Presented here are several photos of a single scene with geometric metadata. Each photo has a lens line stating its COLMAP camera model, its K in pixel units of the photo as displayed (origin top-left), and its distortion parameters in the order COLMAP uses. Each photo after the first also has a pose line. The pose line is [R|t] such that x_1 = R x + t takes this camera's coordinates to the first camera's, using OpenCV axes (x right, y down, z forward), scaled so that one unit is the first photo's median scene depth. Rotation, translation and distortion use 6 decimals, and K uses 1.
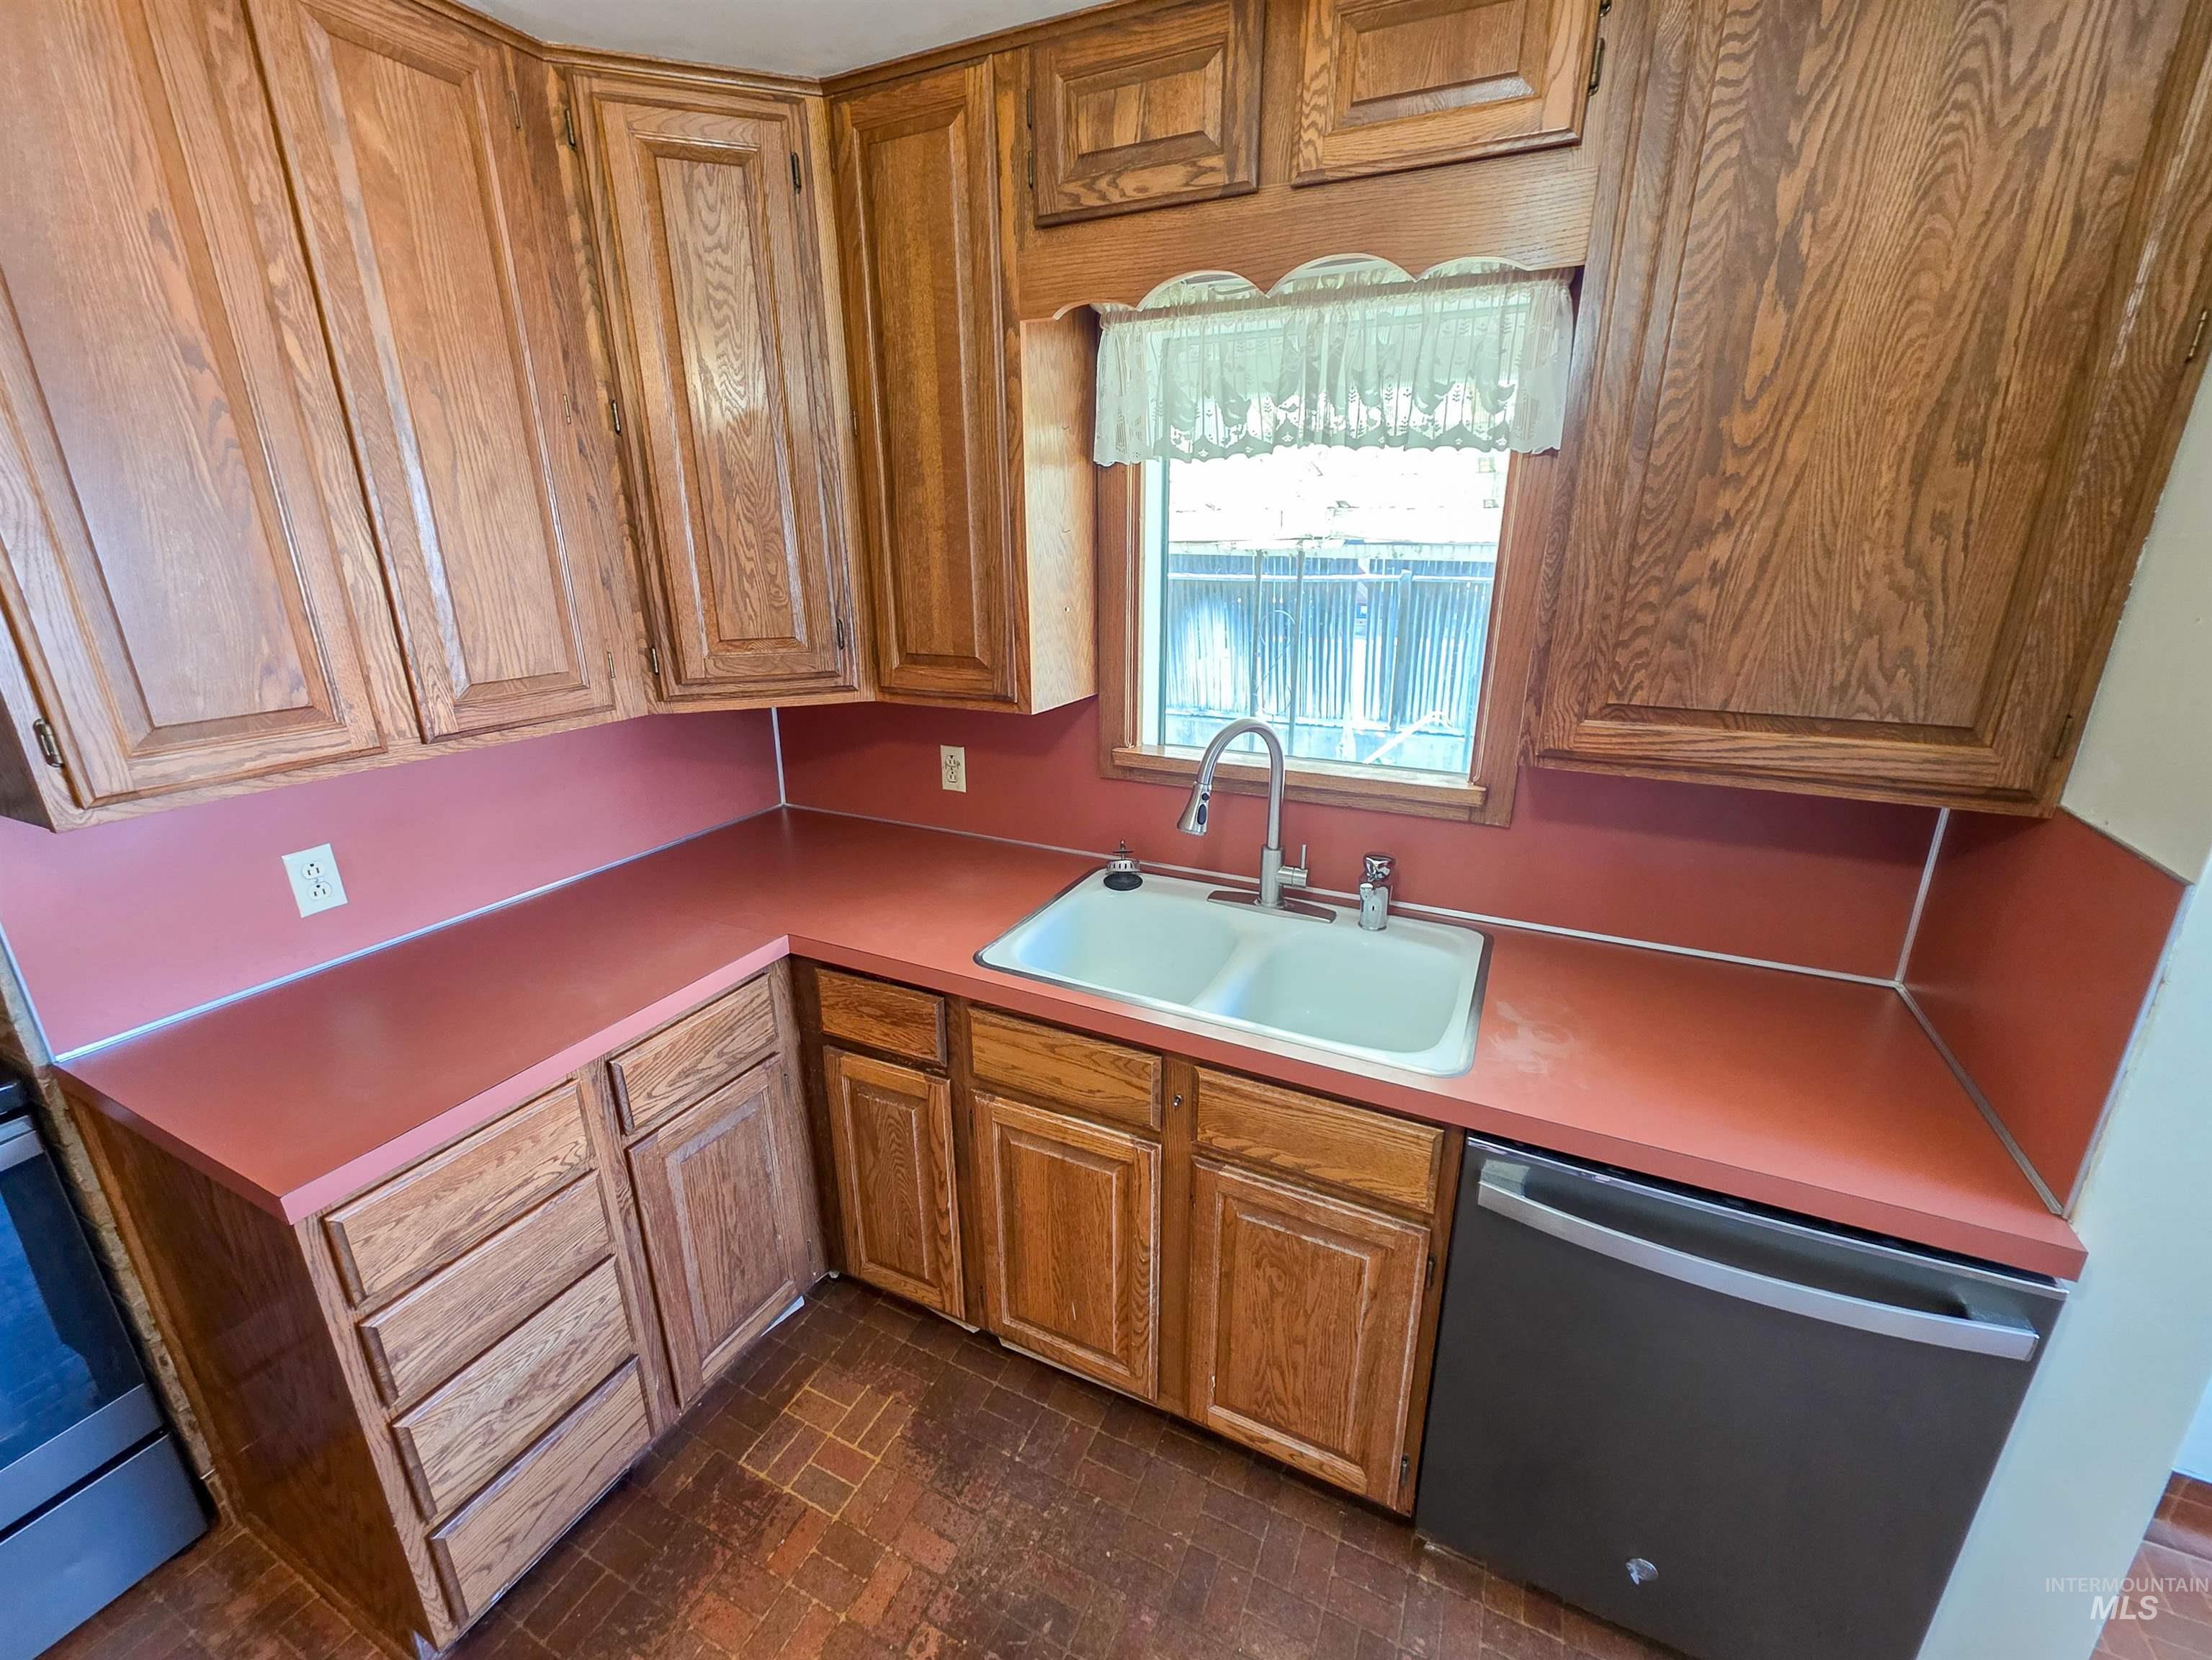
lens RADIAL K [[907.7, 0, 1099.1], [0, 907.7, 826.1], [0, 0, 1]] dist [0.002609, -0.000235]
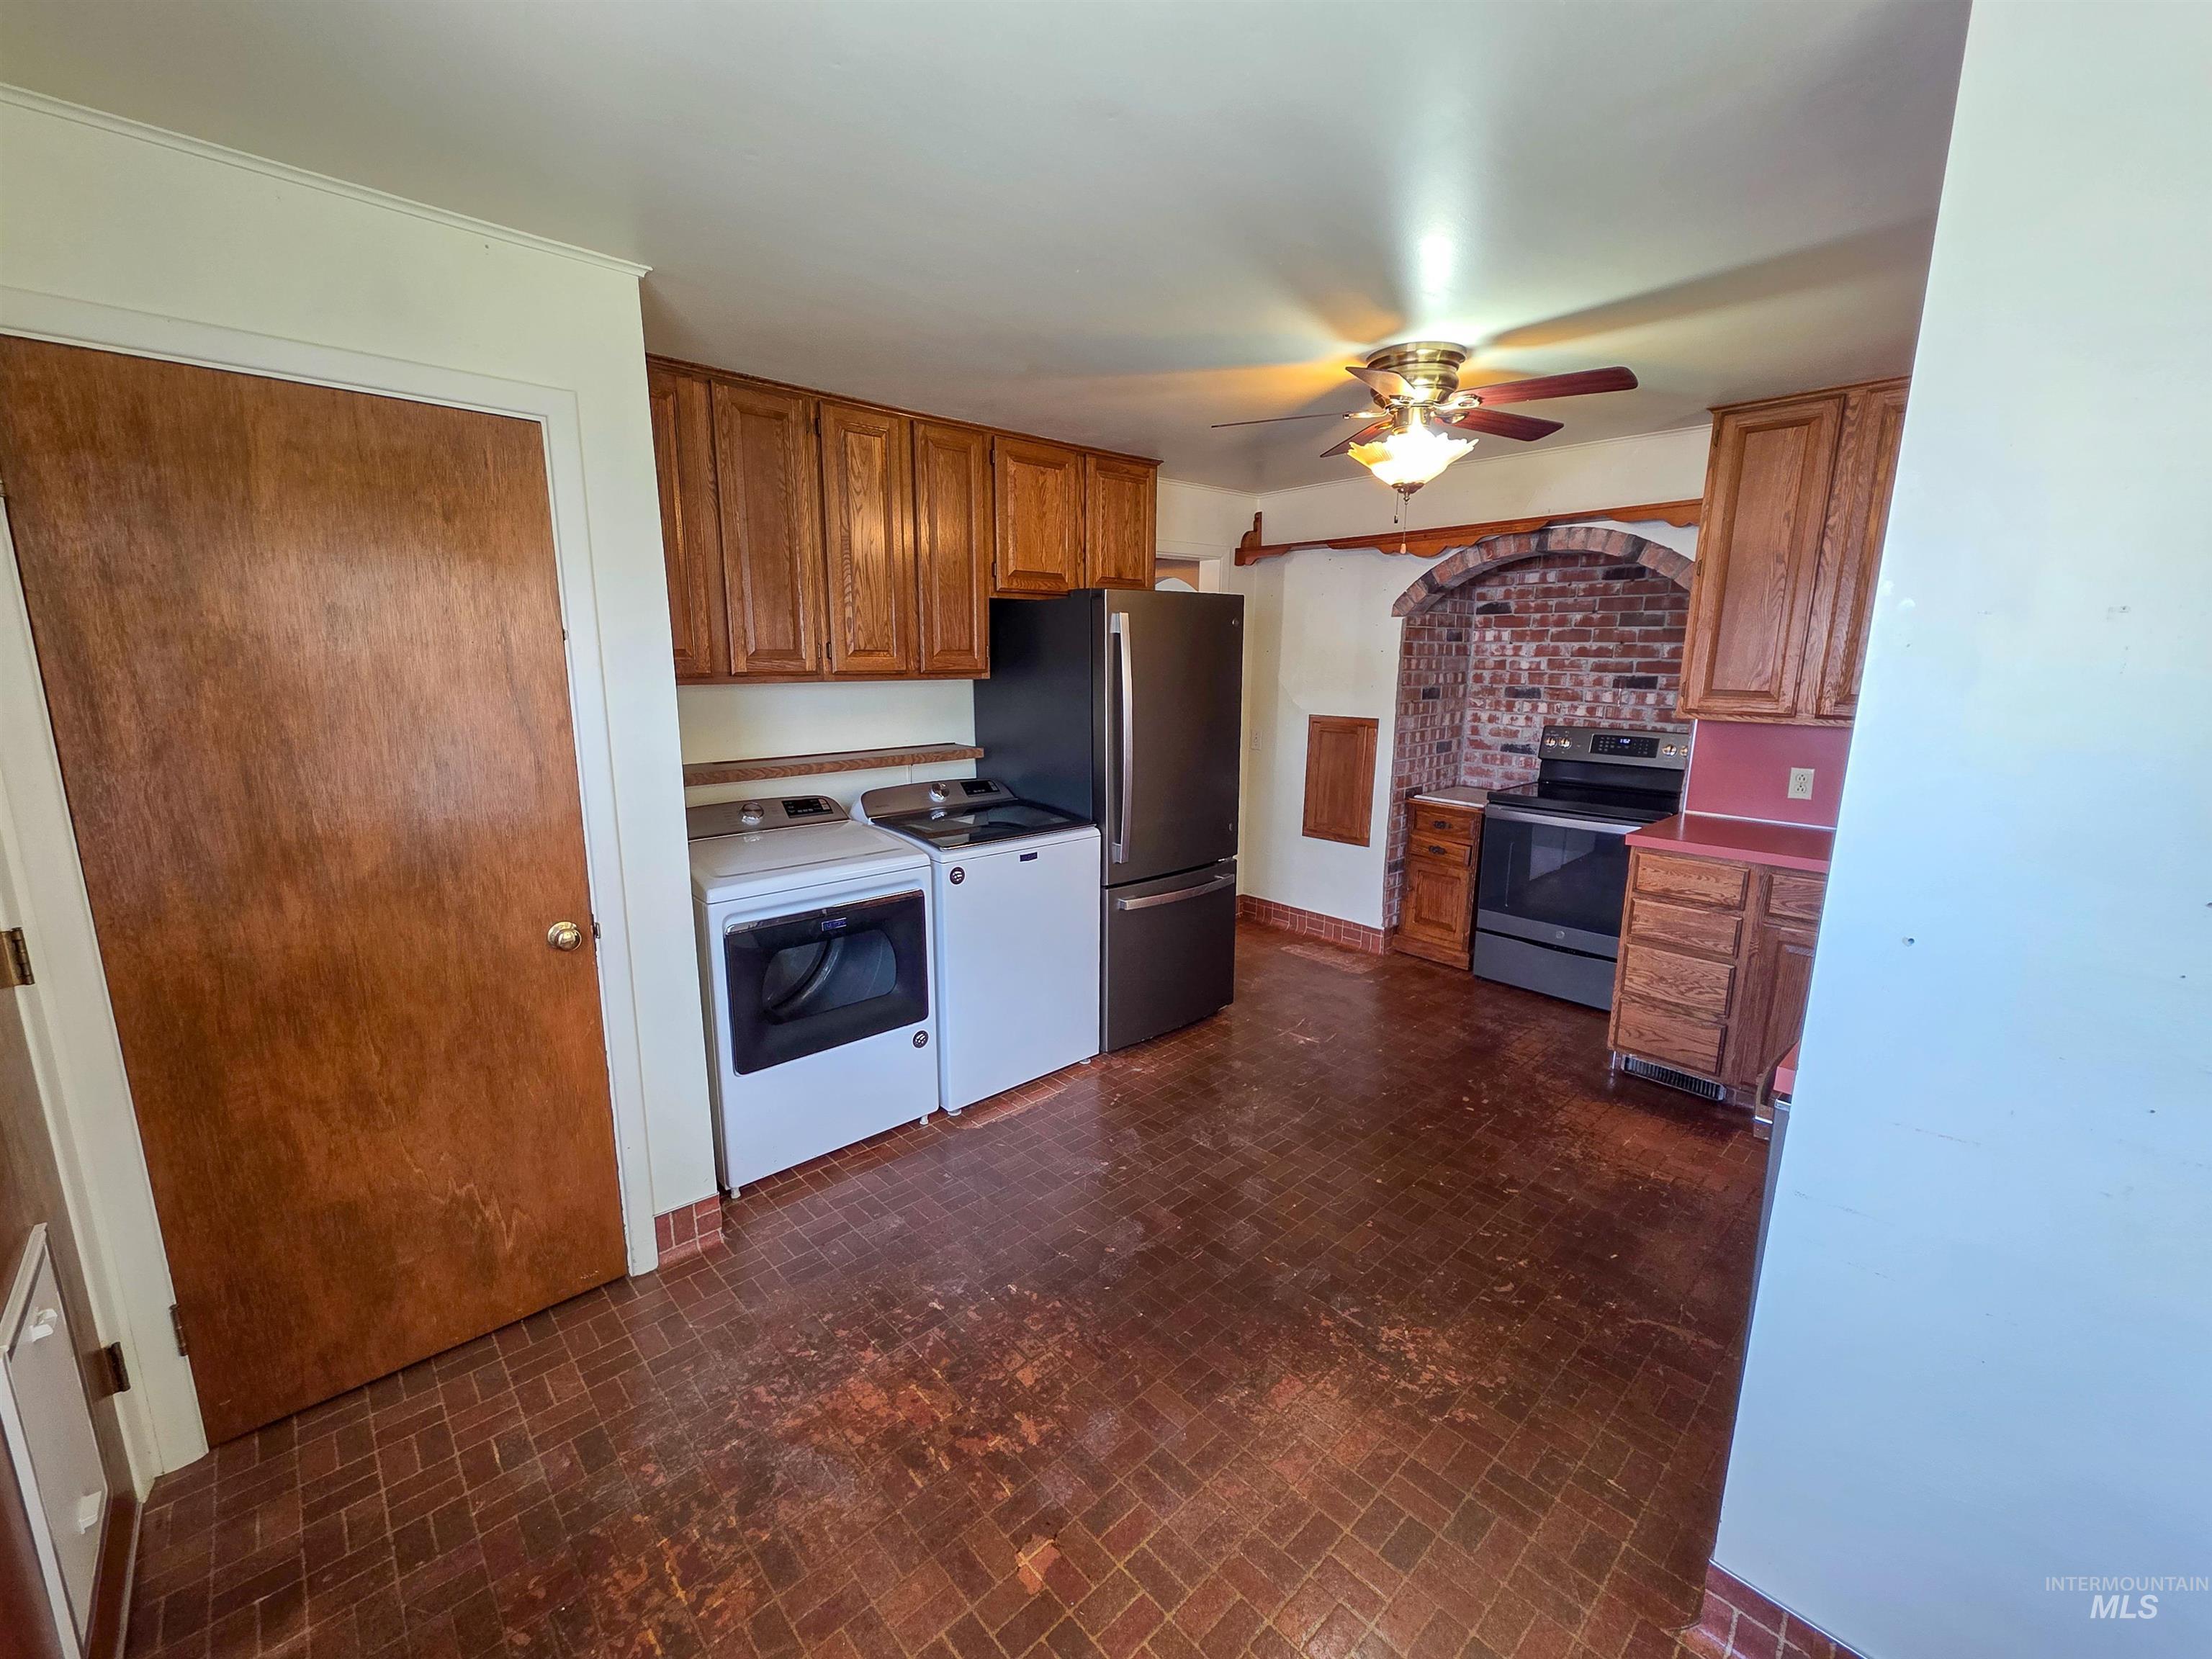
lens RADIAL K [[907.5, 0, 1099.1], [0, 907.5, 825.6], [0, 0, 1]] dist [0.002609, -0.000235]
pose [[-0.360332, 0.182962, -0.914705, 1.826393], [-0.288555, 0.910620, 0.295816, -0.006246], [0.887072, 0.370535, -0.275331, 0.183921]]
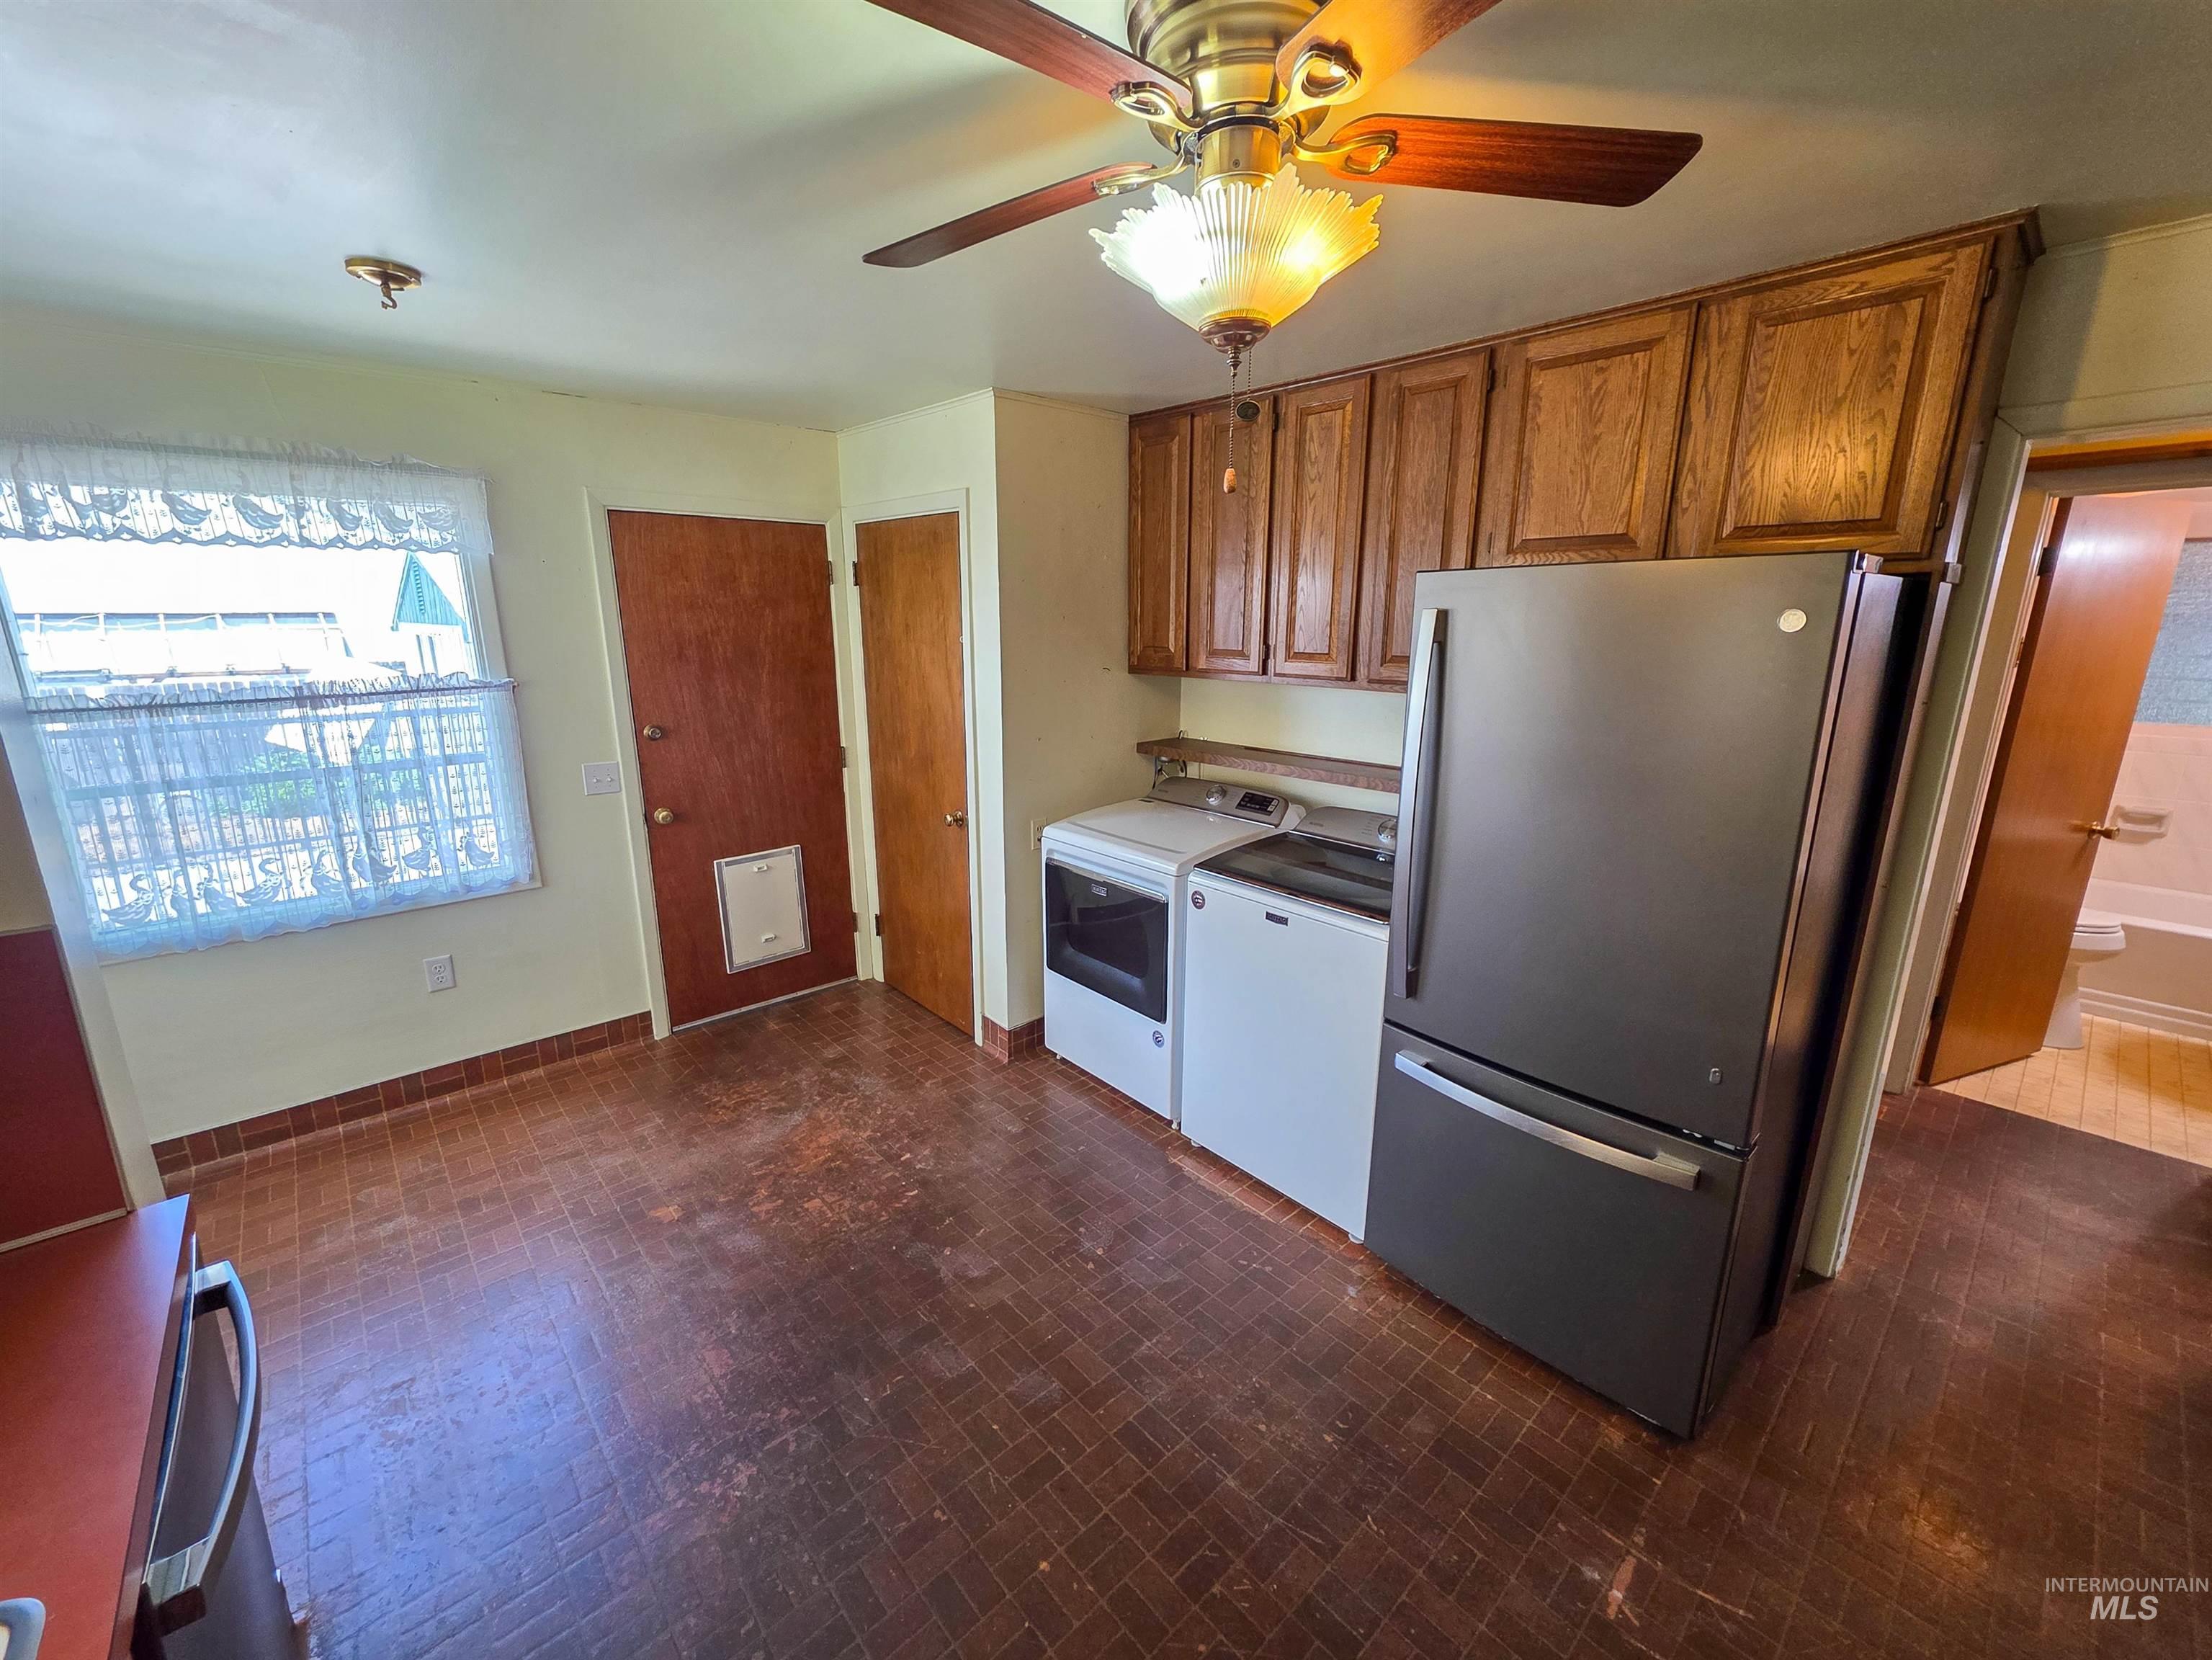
lens RADIAL K [[888.5, 0, 1092.9], [0, 888.5, 828.3], [0, 0, 1]] dist [-0.000108, -0.000133]
pose [[-0.924632, -0.081517, 0.372036, -0.344233], [0.125510, 0.857044, 0.499722, -0.288769], [-0.359587, 0.508753, -0.782219, 0.827725]]
